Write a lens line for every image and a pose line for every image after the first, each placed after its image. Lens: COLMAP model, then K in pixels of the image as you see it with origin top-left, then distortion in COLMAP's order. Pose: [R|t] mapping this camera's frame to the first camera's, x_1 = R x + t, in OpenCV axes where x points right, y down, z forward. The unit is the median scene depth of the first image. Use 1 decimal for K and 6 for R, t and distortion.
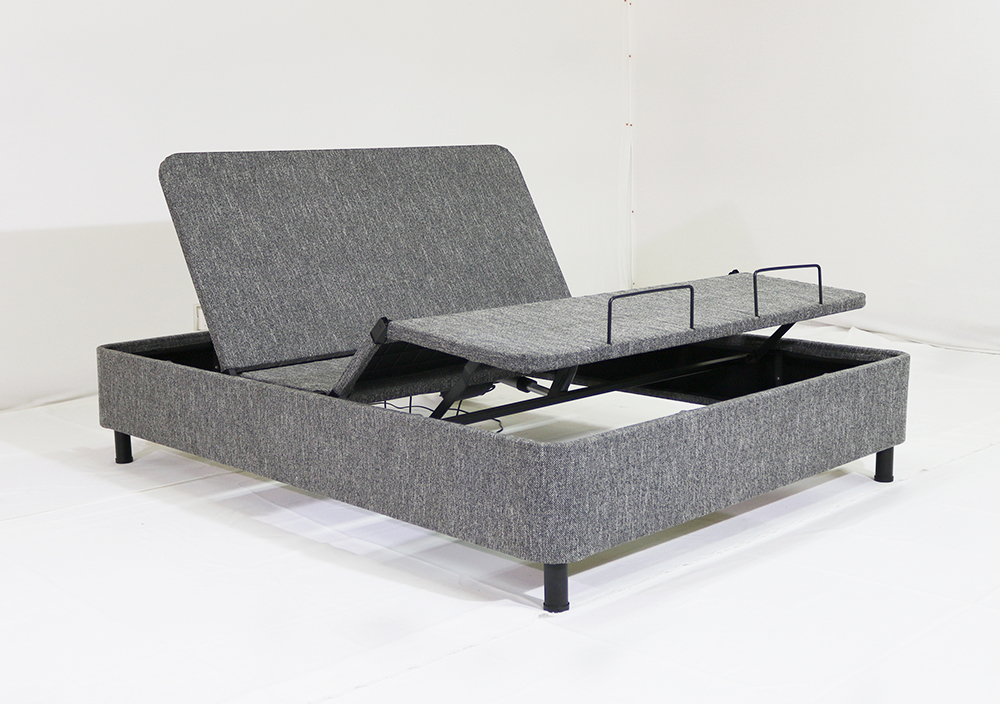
lens RADIAL K [[1263.3, 0, 501.9], [0, 1263.3, 351.7], [0, 0, 1]] dist [-0.162450, 0.000000]
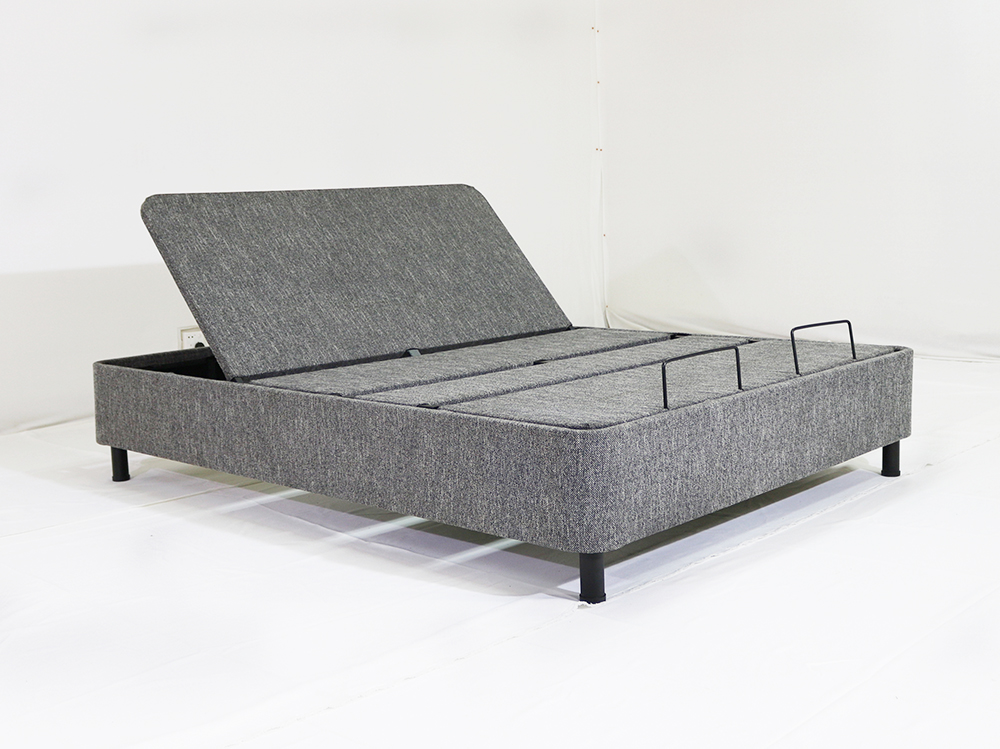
lens RADIAL K [[1243.4, 0, 516.7], [0, 1243.4, 322.7], [0, 0, 1]] dist [-0.144269, 0.000000]
pose [[0.998271, -0.019322, 0.055507, -0.054493], [0.022568, 0.998034, -0.058472, 0.035038], [-0.054268, 0.059623, 0.996745, 0.020122]]
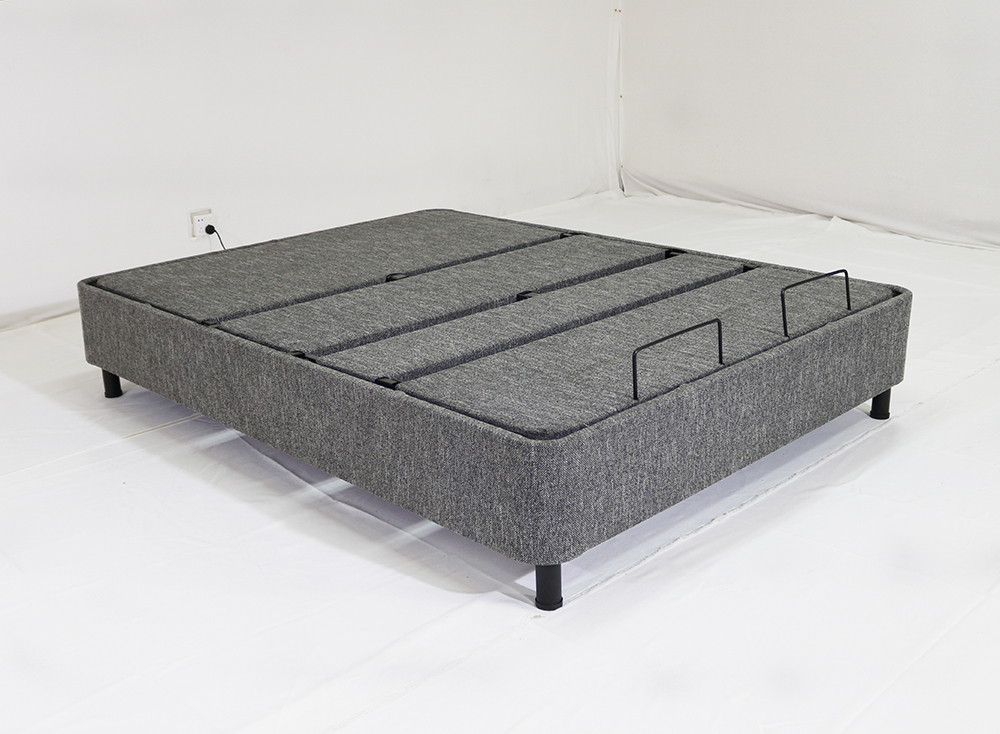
lens RADIAL K [[1112.6, 0, 528.9], [0, 1112.6, 365.1], [0, 0, 1]] dist [-0.144398, 0.000000]
pose [[0.999635, -0.012415, 0.023977, 0.008545], [0.008452, 0.987268, 0.158843, -0.087551], [-0.025644, -0.158583, 0.987013, 0.170041]]
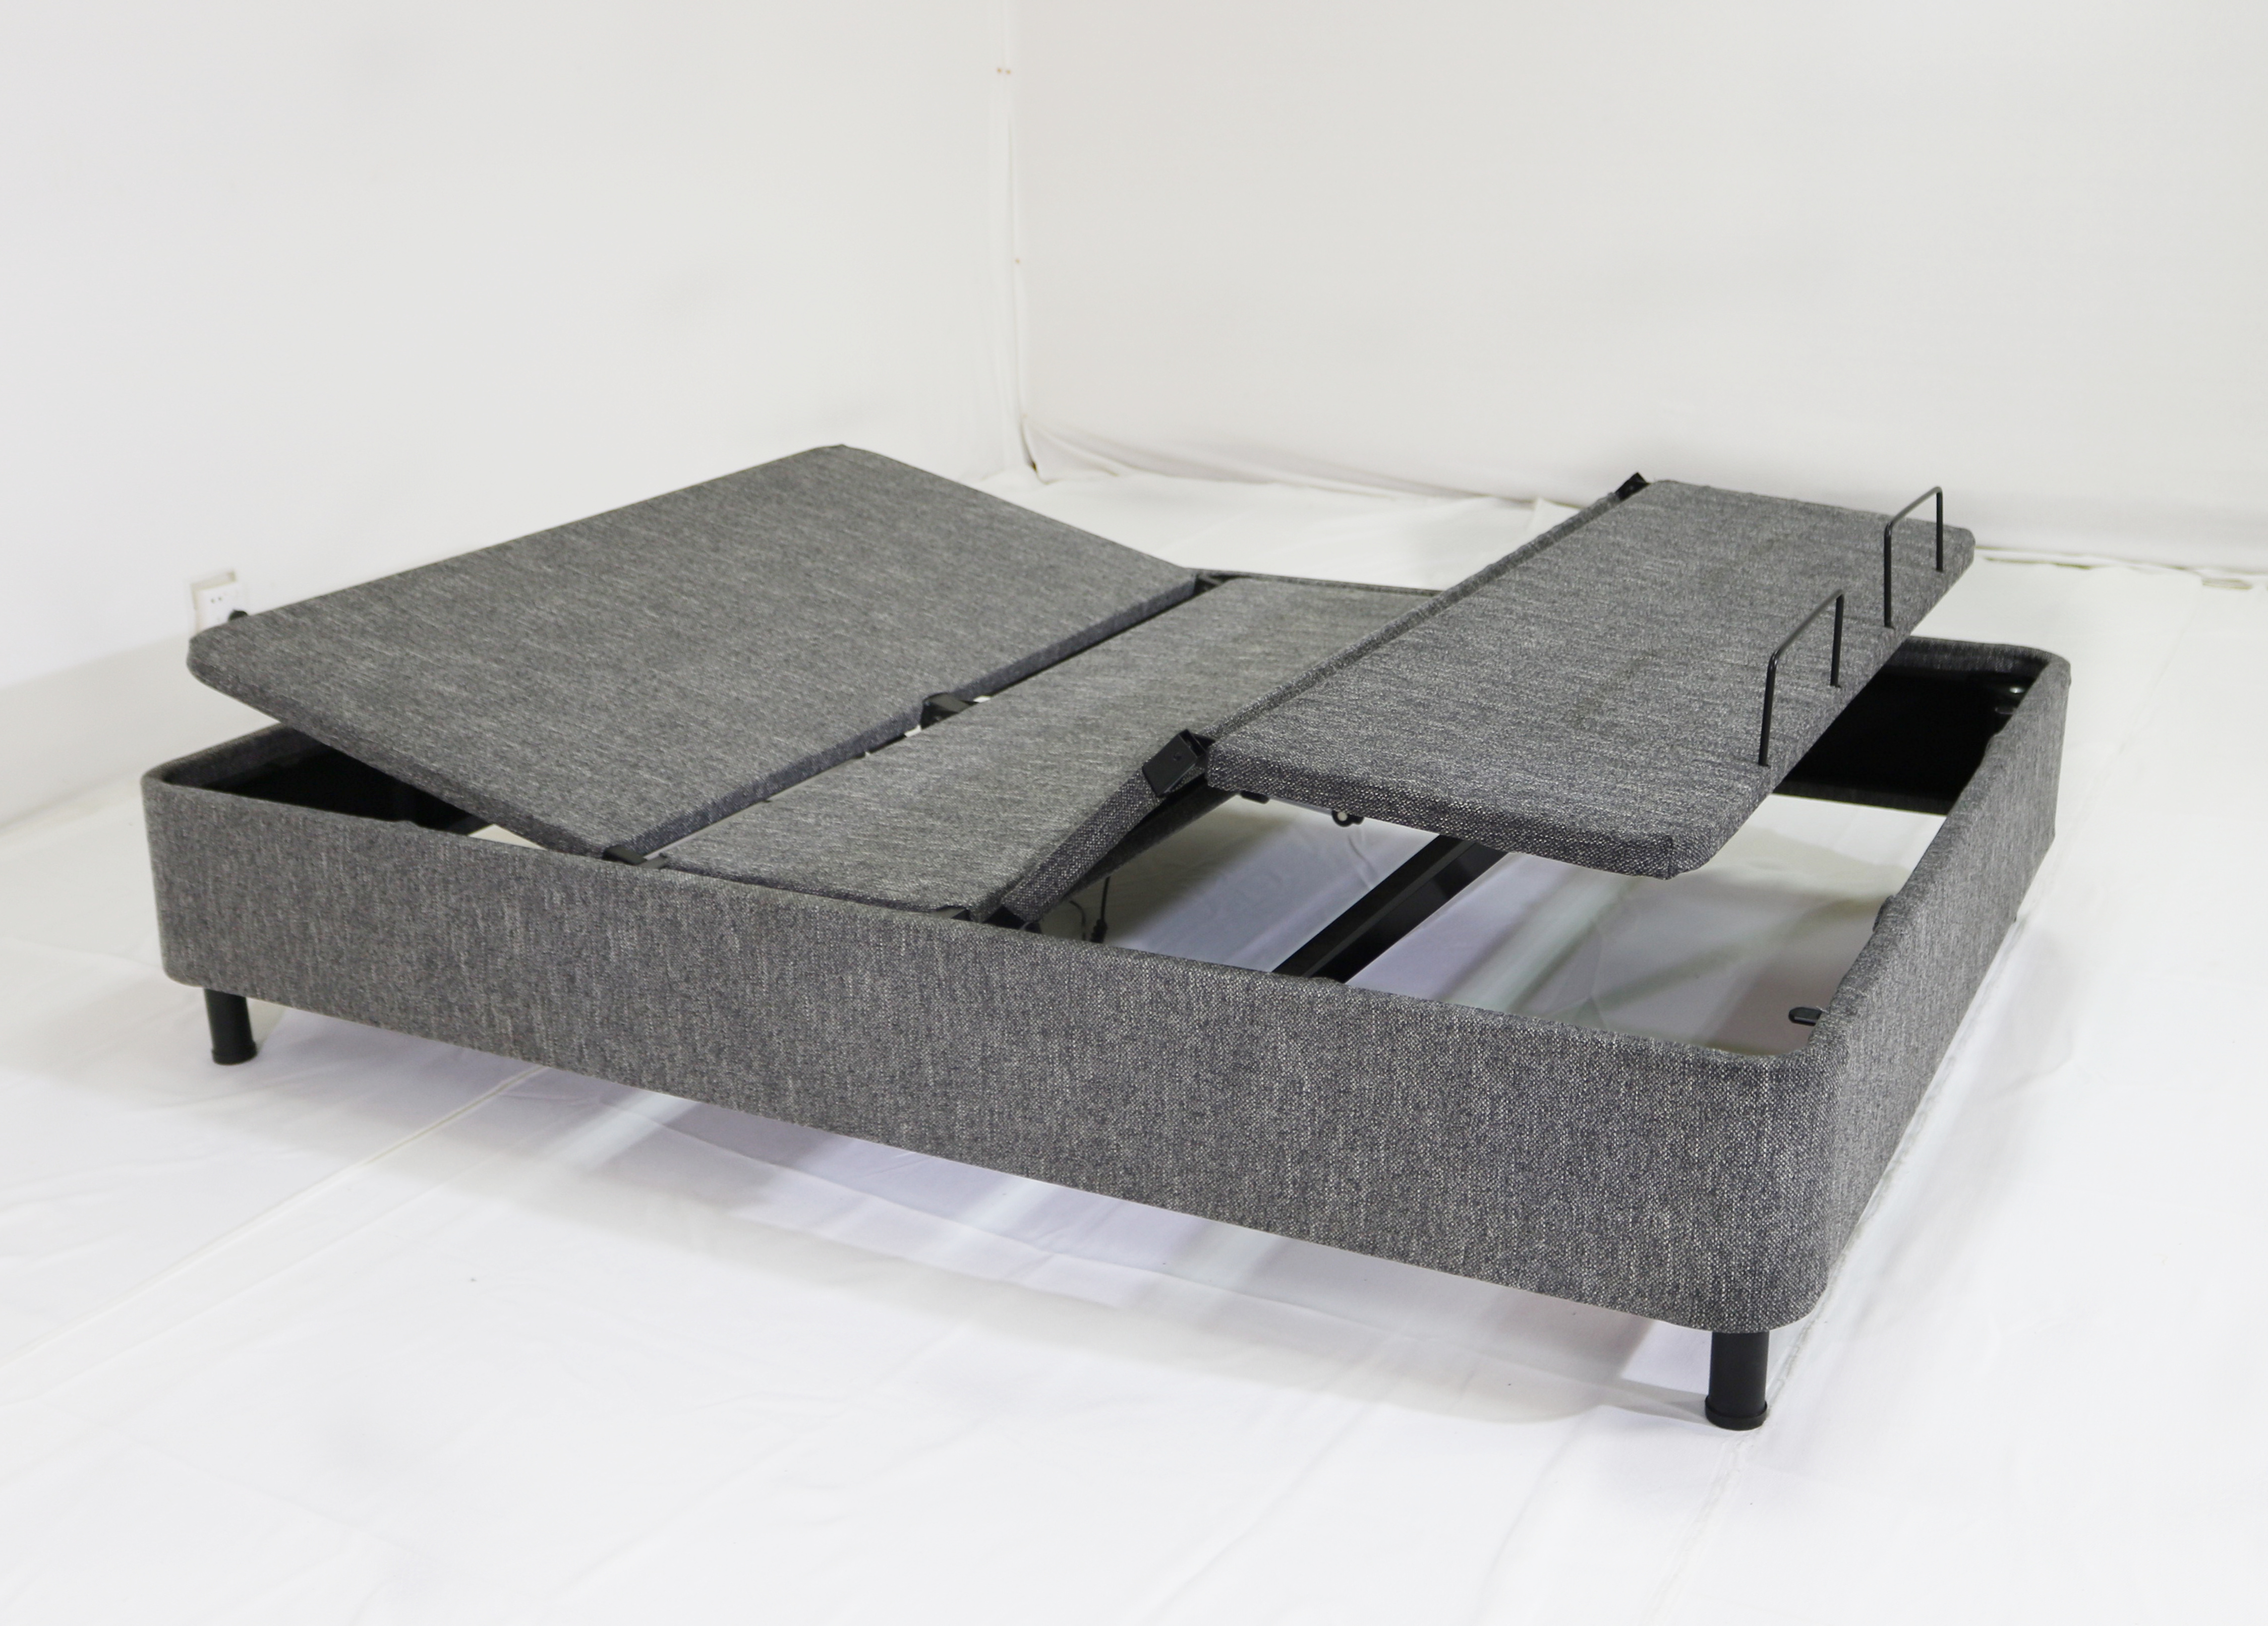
lens RADIAL K [[2432.7, 0, 1127.8], [0, 2432.7, 806.1], [0, 0, 1]] dist [-0.145448, 0.000000]
pose [[0.953510, -0.099974, 0.284295, -0.298895], [0.057150, 0.986238, 0.155141, -0.111882], [-0.295892, -0.131681, 0.946101, 0.267351]]
